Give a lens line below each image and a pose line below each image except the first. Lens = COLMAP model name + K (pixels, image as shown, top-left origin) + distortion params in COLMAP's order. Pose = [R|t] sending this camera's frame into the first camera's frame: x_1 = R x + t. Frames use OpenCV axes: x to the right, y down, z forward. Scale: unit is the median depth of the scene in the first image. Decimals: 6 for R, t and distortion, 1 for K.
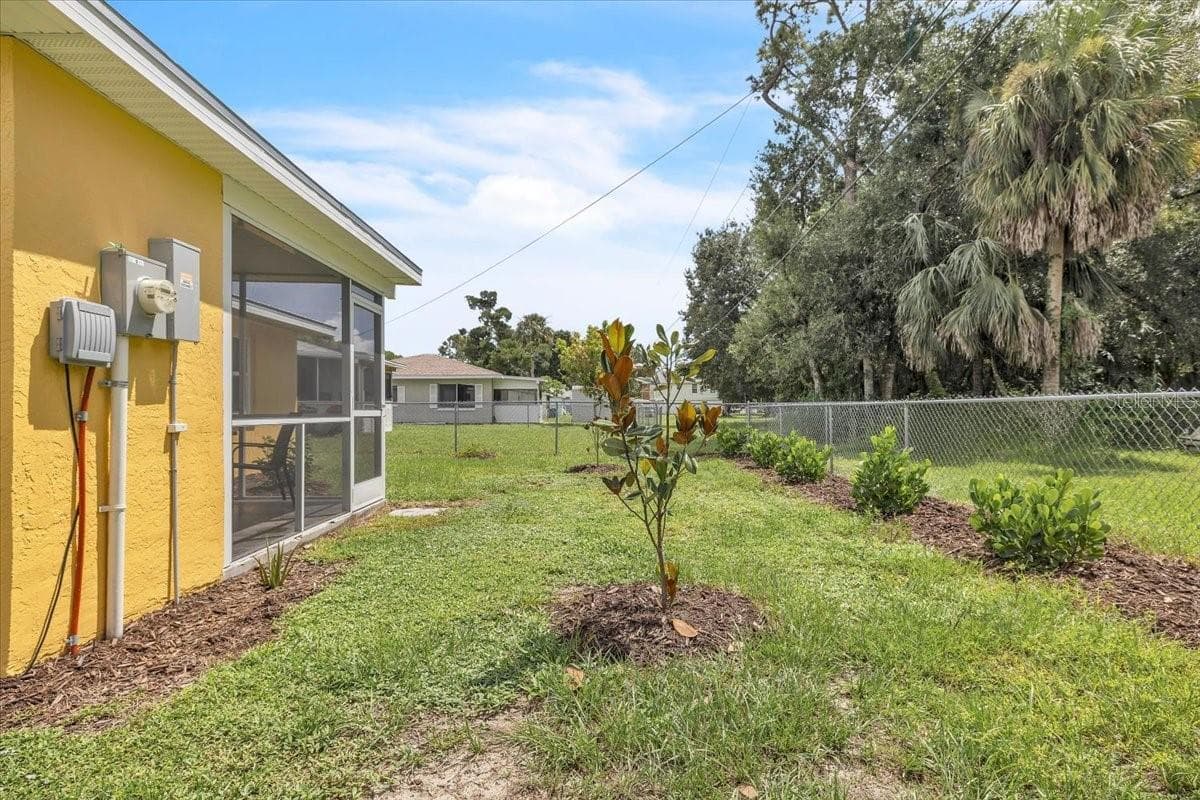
lens RADIAL K [[641.0, 0, 616.1], [0, 641.0, 397.2], [0, 0, 1]] dist [-0.000401, -0.000255]
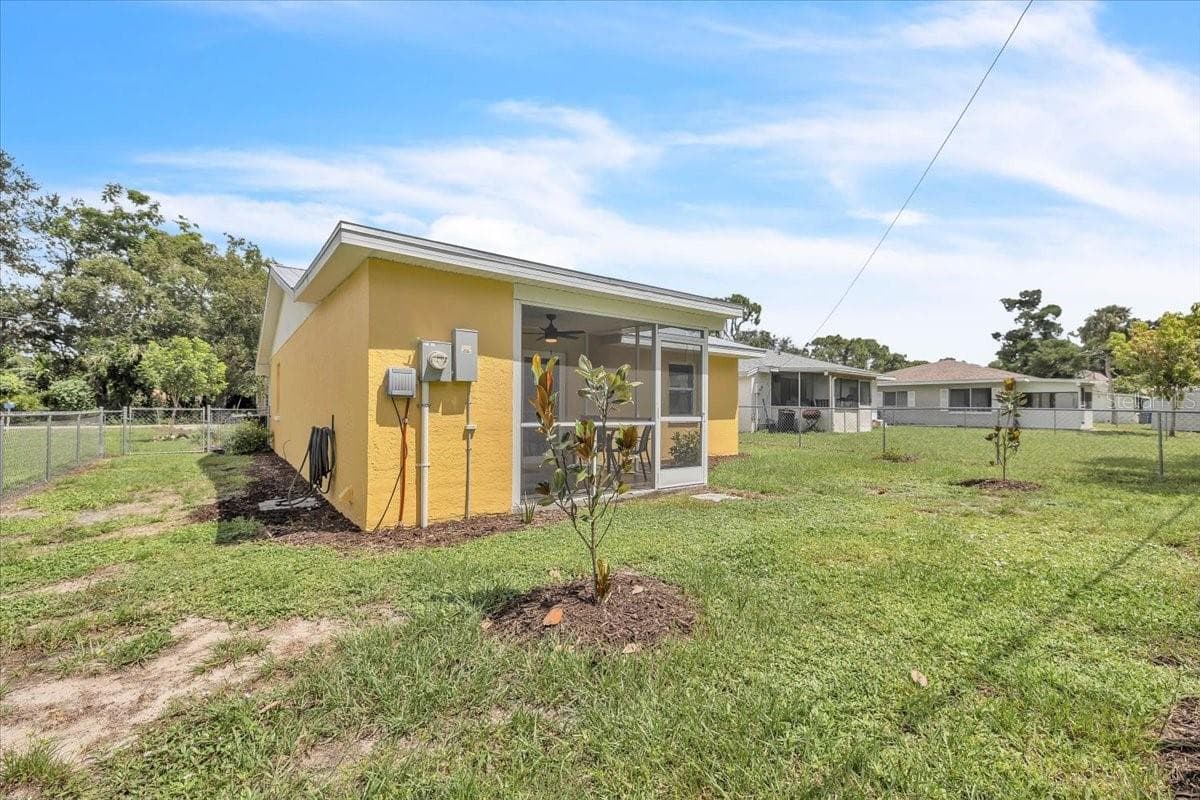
lens RADIAL K [[508.9, 0, 604.6], [0, 508.9, 402.1], [0, 0, 1]] dist [0.000034, -0.000489]
pose [[0.572356, -0.001027, -0.820005, 0.659873], [0.004839, 0.999986, 0.002125, -0.022875], [0.819991, -0.005184, 0.572353, 0.394046]]
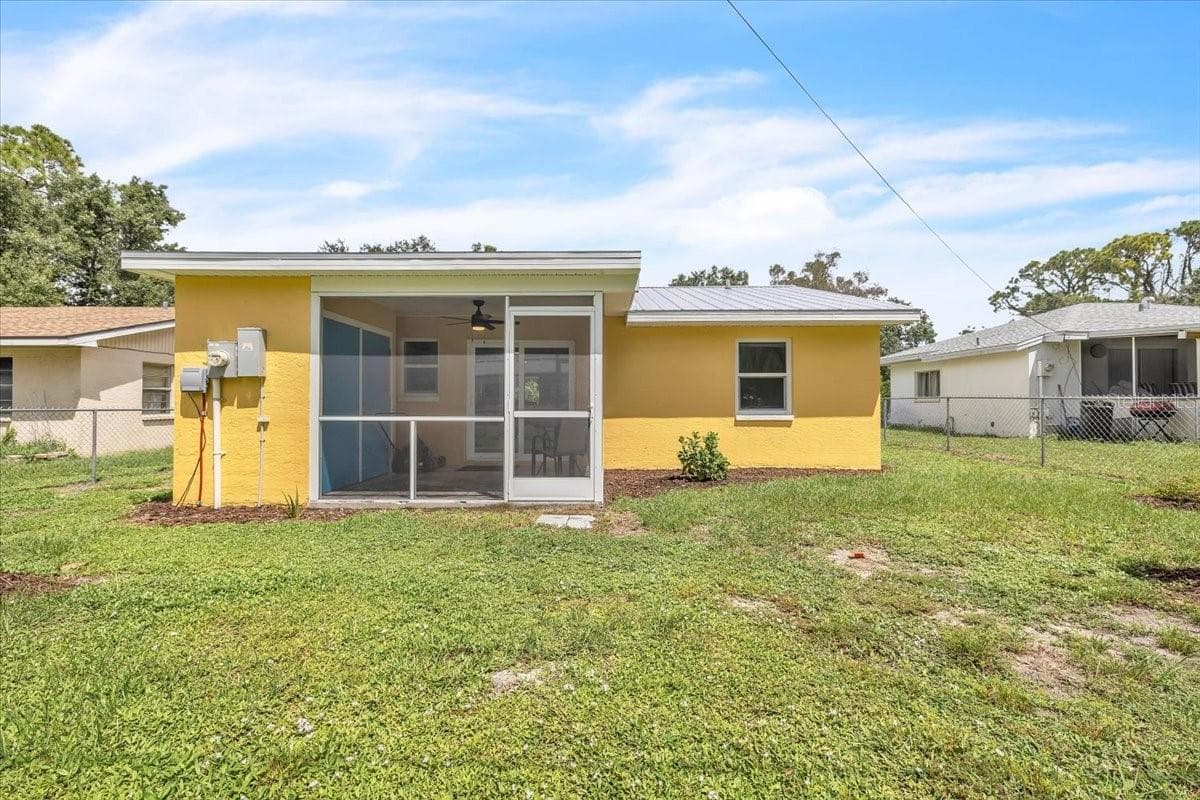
lens RADIAL K [[508.9, 0, 604.6], [0, 508.9, 402.1], [0, 0, 1]] dist [0.000034, -0.000489]
pose [[-0.055996, 0.005598, -0.998415, 0.716526], [0.017816, 0.999831, 0.004607, 0.004250], [0.998272, -0.017530, -0.056087, 1.831497]]
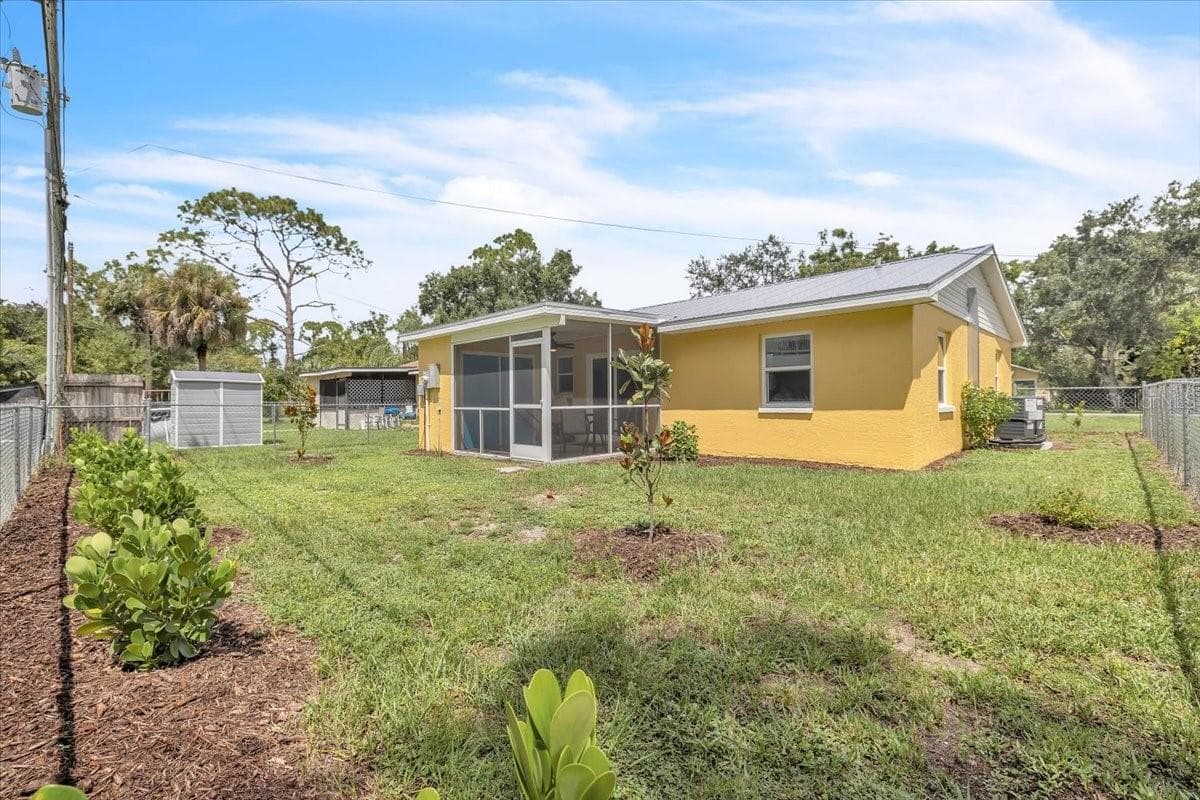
lens RADIAL K [[508.9, 0, 604.6], [0, 508.9, 402.1], [0, 0, 1]] dist [0.000034, -0.000489]
pose [[-0.734132, 0.024178, -0.678576, 0.614602], [0.030330, 0.999536, 0.002800, 0.025864], [0.678329, -0.018526, -0.734525, 3.451852]]
